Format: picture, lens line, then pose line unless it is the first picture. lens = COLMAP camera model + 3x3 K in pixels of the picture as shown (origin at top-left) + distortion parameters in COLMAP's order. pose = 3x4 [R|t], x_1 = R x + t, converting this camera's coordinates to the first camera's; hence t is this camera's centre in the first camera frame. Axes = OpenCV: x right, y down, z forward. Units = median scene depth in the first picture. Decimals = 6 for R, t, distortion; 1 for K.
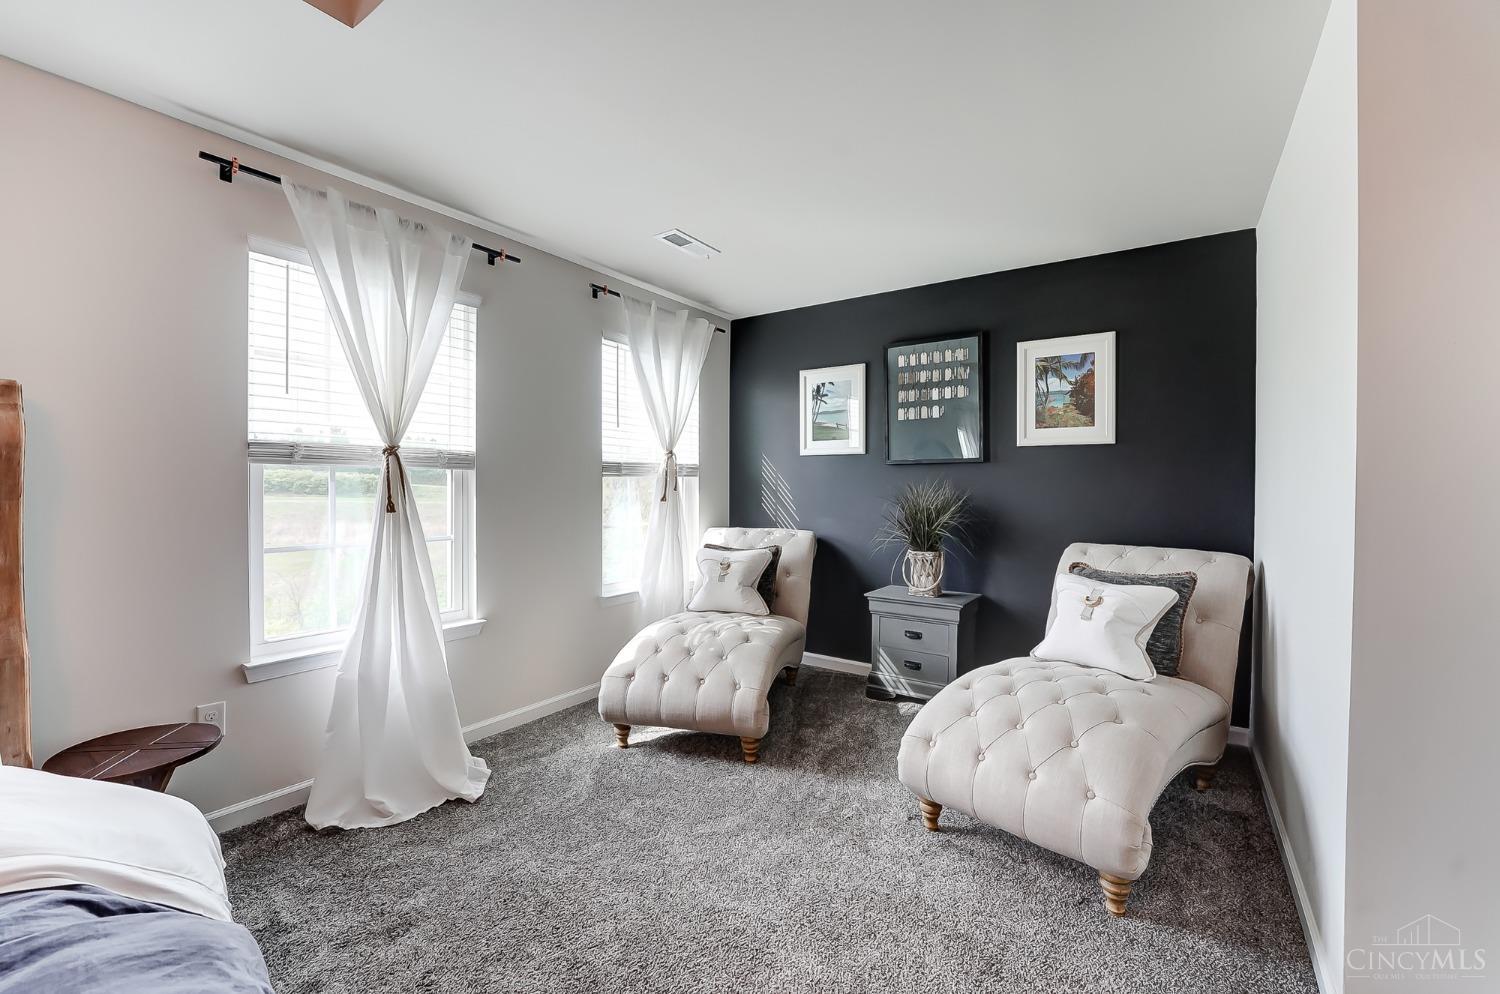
lens RADIAL K [[611.2, 0, 757.2], [0, 611.2, 493.9], [0, 0, 1]] dist [-0.016007, 0.000290]
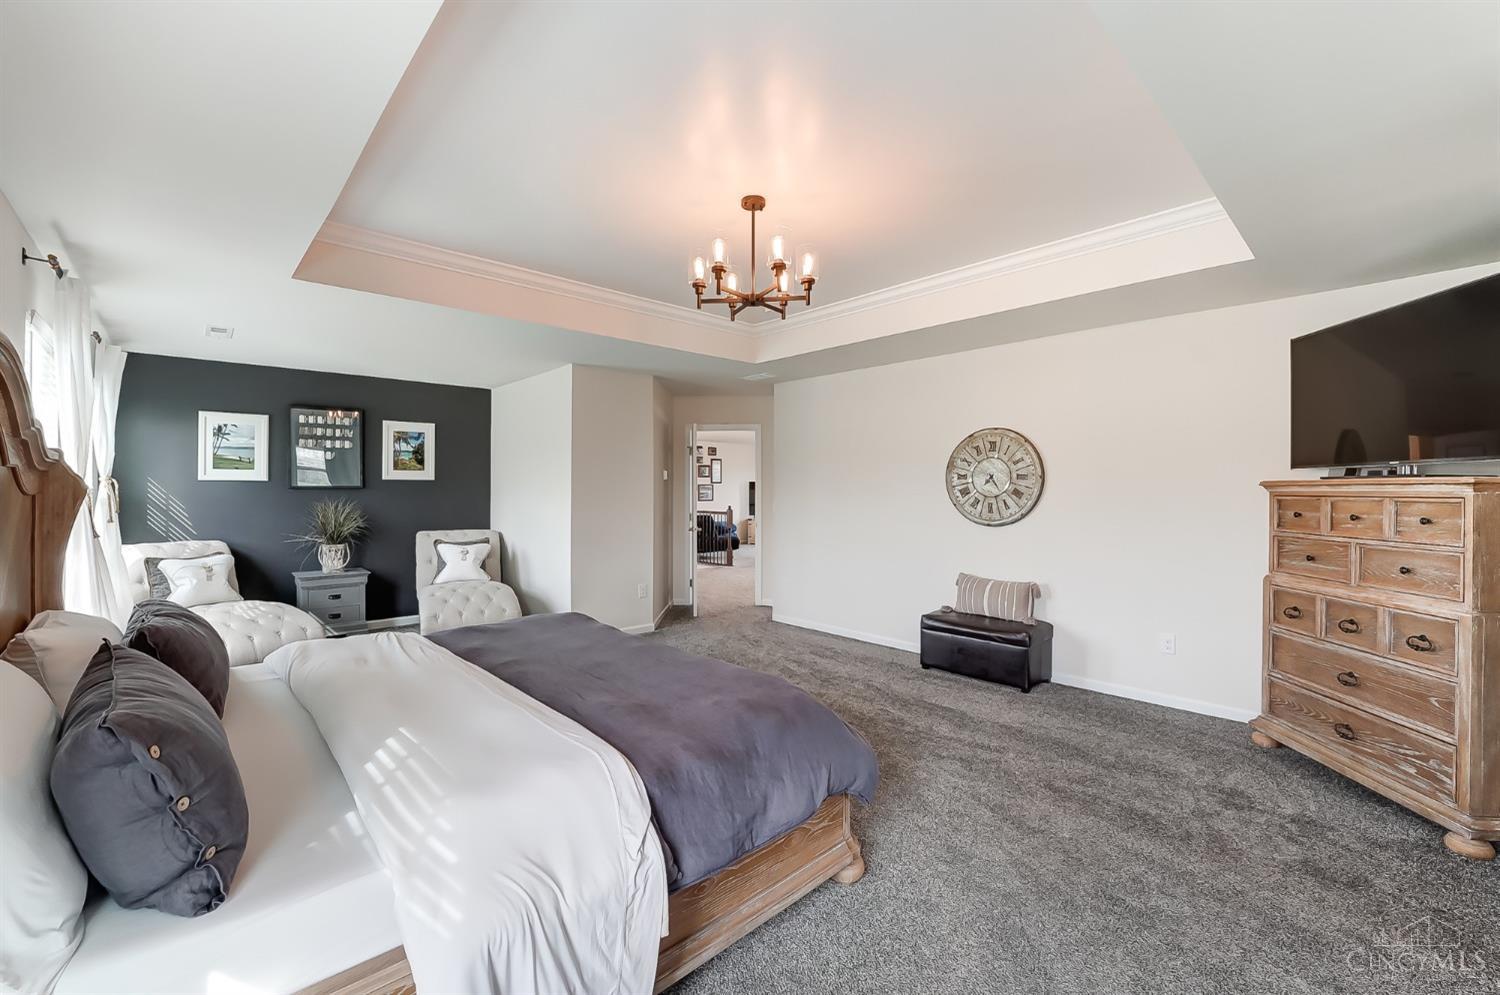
lens RADIAL K [[611.2, 0, 754.2], [0, 611.2, 487.4], [0, 0, 1]] dist [-0.016007, 0.000290]
pose [[0.216092, -0.002882, 0.976369, -1.057146], [0.008507, 0.999963, 0.001069, -0.048633], [-0.976336, 0.008075, 0.216109, -0.422934]]
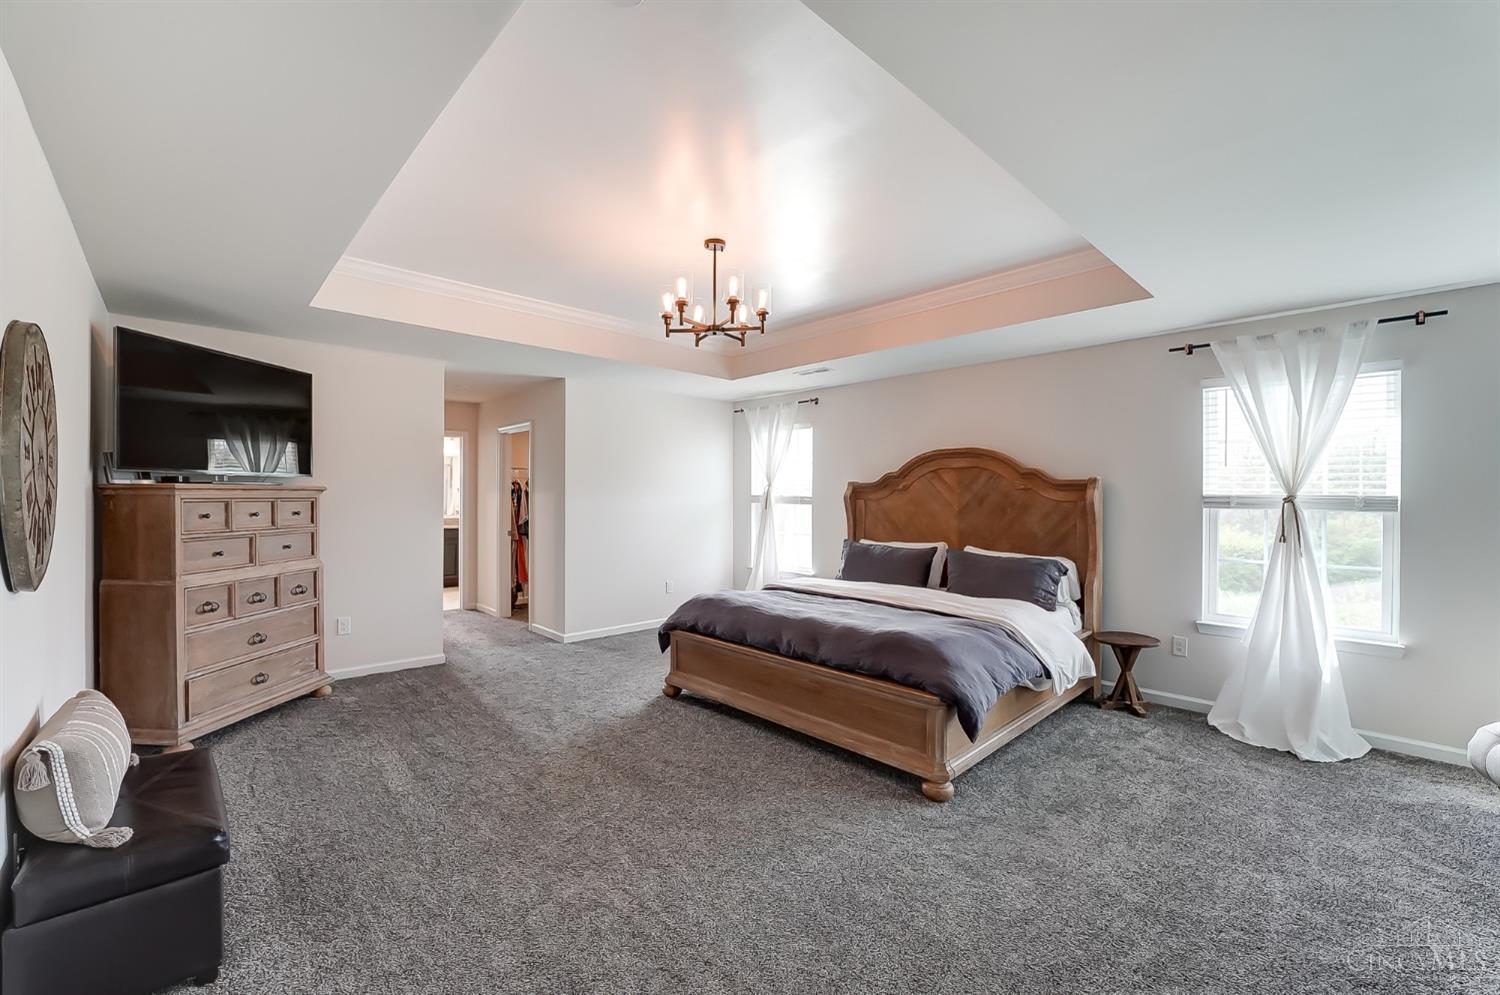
lens RADIAL K [[611.2, 0, 747.4], [0, 611.2, 501.0], [0, 0, 1]] dist [-0.016007, 0.000290]
pose [[-0.199446, 0.003024, -0.979904, 0.552089], [-0.009870, 0.999938, 0.005095, -0.032916], [0.979859, 0.010688, -0.199404, 0.024835]]
